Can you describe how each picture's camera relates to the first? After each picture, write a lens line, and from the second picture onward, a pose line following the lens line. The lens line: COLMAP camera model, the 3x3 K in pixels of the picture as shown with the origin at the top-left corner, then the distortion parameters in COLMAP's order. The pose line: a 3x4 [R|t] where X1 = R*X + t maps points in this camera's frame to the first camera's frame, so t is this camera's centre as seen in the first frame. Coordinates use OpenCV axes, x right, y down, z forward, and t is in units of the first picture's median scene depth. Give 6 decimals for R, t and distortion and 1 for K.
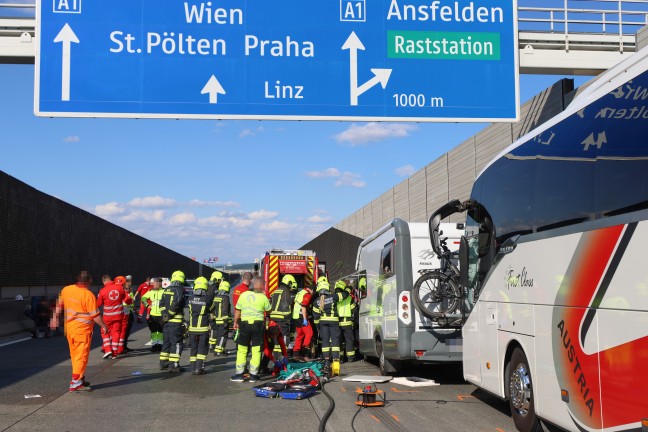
lens RADIAL K [[780.5, 0, 303.5], [0, 780.5, 216.0], [0, 0, 1]] dist [0.000330, -0.009594]
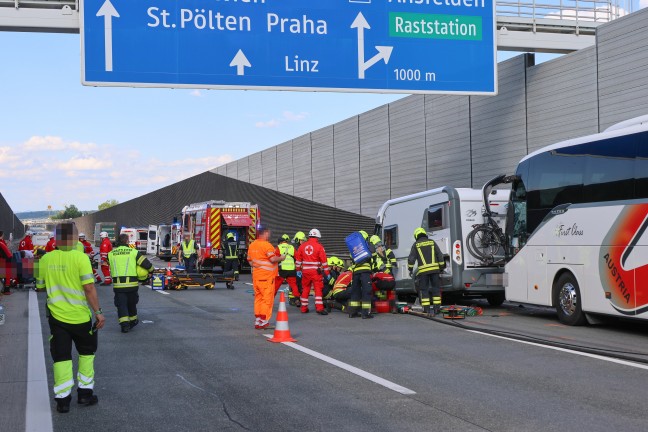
lens RADIAL K [[1002.7, 0, 324.0], [0, 1002.7, 216.0], [0, 0, 1]] dist [0.001542, 0.051940]
pose [[0.976005, -0.011643, 0.217435, -0.310083], [-0.002949, 0.997771, 0.066663, -0.040144], [-0.217726, -0.065705, 0.973796, -0.422094]]
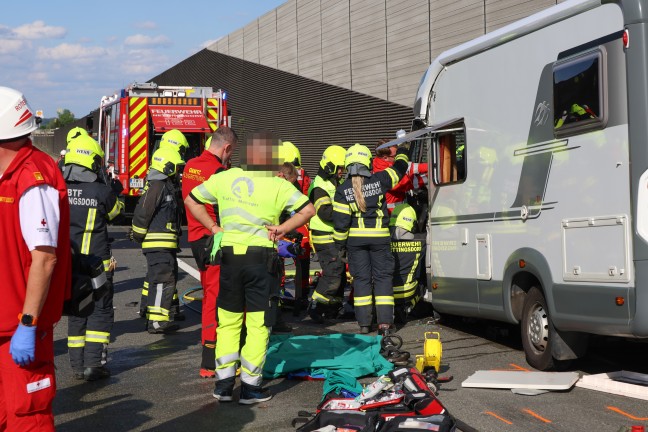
lens RADIAL K [[1365.1, 0, 324.0], [0, 1365.1, 216.0], [0, 0, 1]] dist [0.047712, 0.297654]
pose [[0.988947, -0.017064, 0.147284, -0.087814], [-0.002468, 0.991323, 0.131425, 0.020142], [-0.148249, -0.130336, 0.980324, 0.226271]]
